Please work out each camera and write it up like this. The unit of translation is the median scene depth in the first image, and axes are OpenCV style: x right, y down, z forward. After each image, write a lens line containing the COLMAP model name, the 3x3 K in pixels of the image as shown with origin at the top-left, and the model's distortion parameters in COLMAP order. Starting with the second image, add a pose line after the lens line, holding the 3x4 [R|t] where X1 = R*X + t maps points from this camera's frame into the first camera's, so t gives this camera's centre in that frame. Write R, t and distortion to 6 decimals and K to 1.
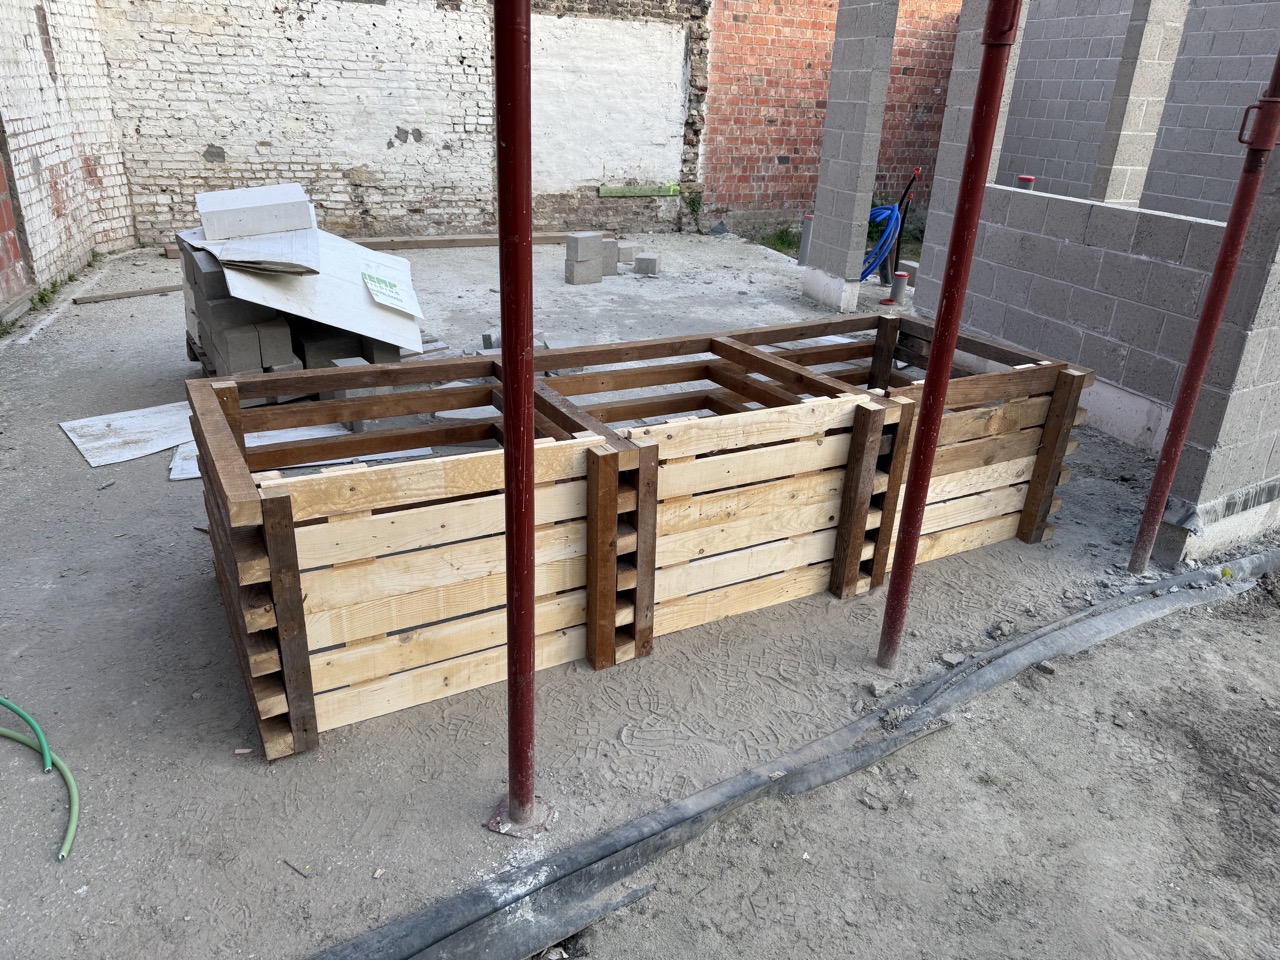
lens RADIAL K [[894.9, 0, 650.2], [0, 894.9, 474.0], [0, 0, 1]] dist [0.019913, -0.027145]
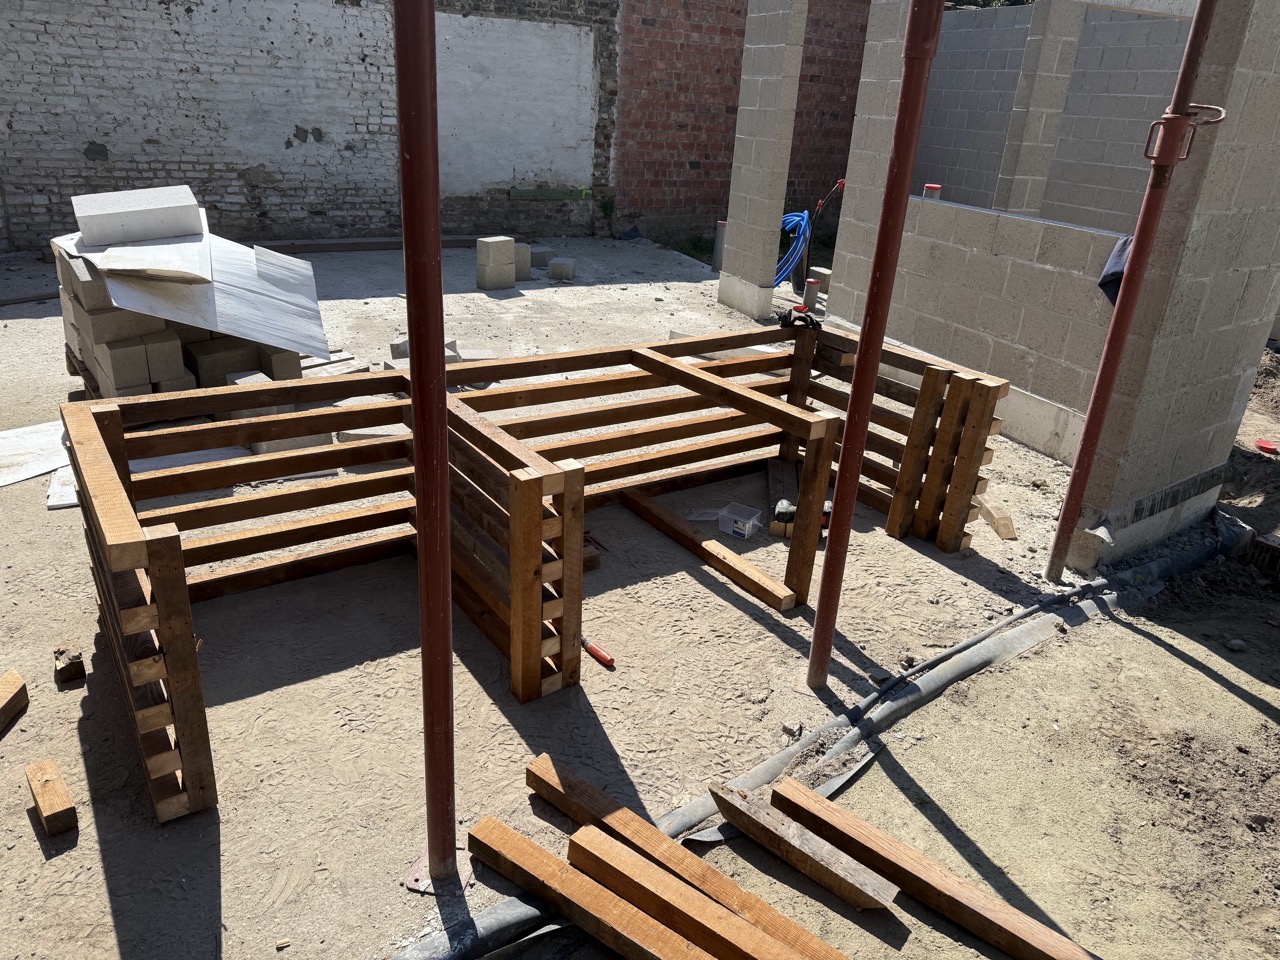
lens RADIAL K [[894.9, 0, 647.1], [0, 894.9, 474.0], [0, 0, 1]] dist [0.019913, -0.027145]
pose [[0.995691, -0.019085, 0.090751, -0.002302], [0.019227, 0.999815, -0.000699, -0.007354], [-0.090721, 0.002441, 0.995873, 0.012128]]
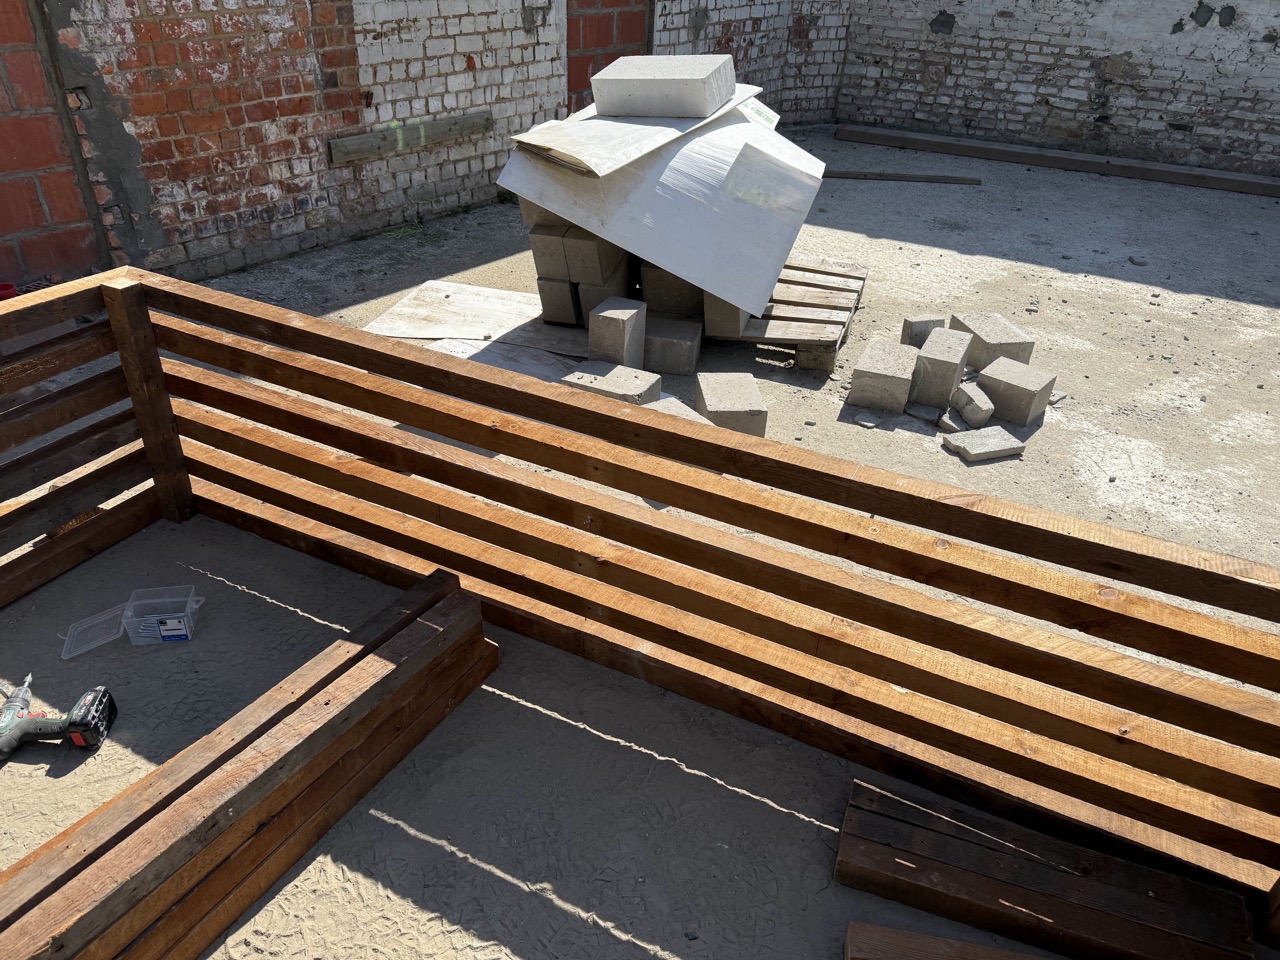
lens RADIAL K [[894.9, 0, 648.7], [0, 894.9, 479.3], [0, 0, 1]] dist [0.019913, -0.027145]
pose [[0.559763, 0.424251, -0.711812, 0.144907], [-0.338114, 0.901175, 0.271224, -0.108416], [0.756534, 0.088852, 0.647890, 0.289874]]
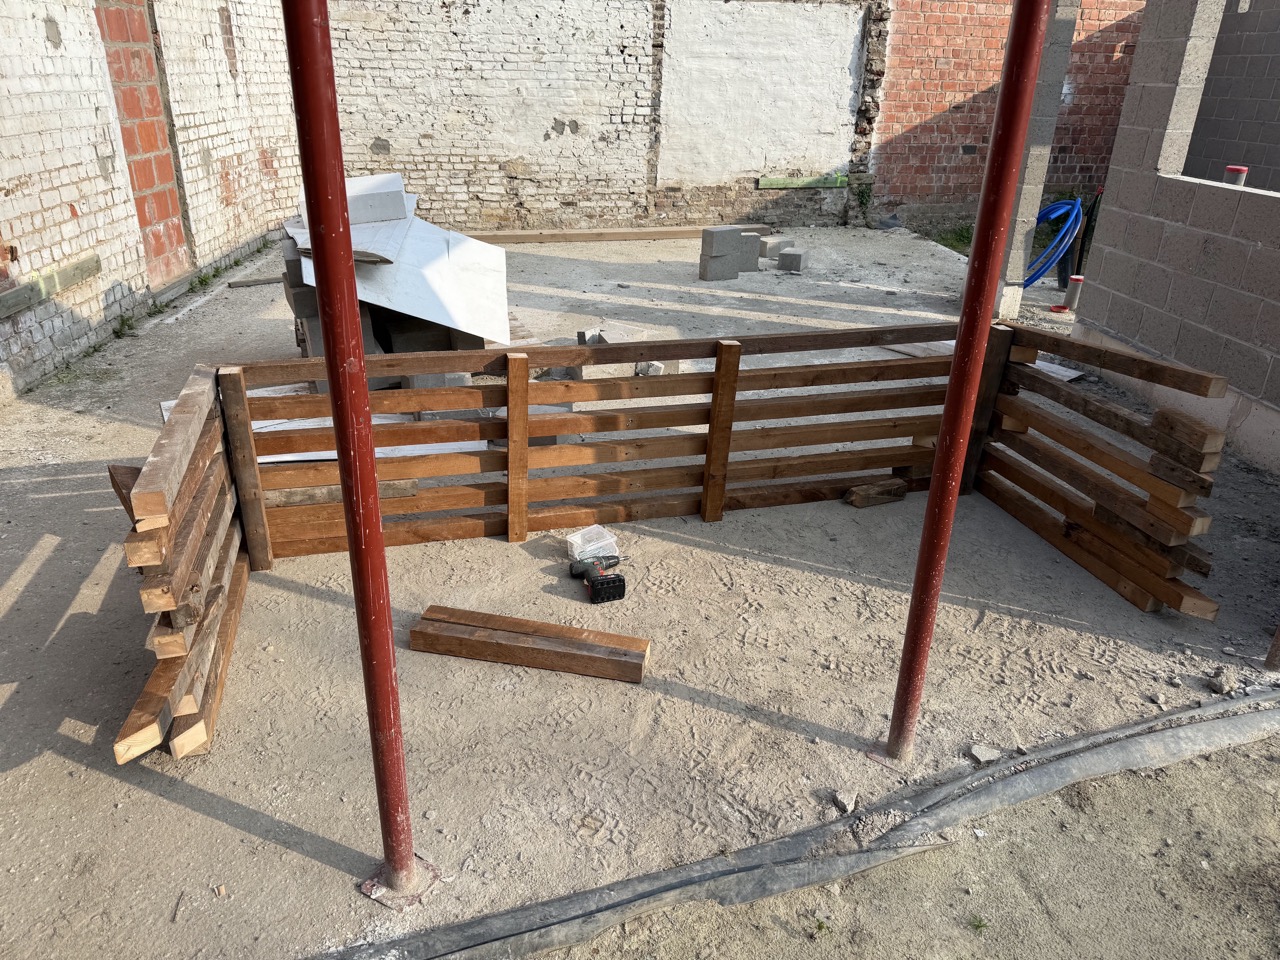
lens RADIAL K [[894.9, 0, 643.6], [0, 894.9, 481.2], [0, 0, 1]] dist [0.019913, -0.027145]
pose [[0.974180, 0.073504, -0.213473, 0.064611], [-0.070635, 0.997280, 0.021049, -0.012961], [0.214440, -0.005427, 0.976722, 0.046742]]
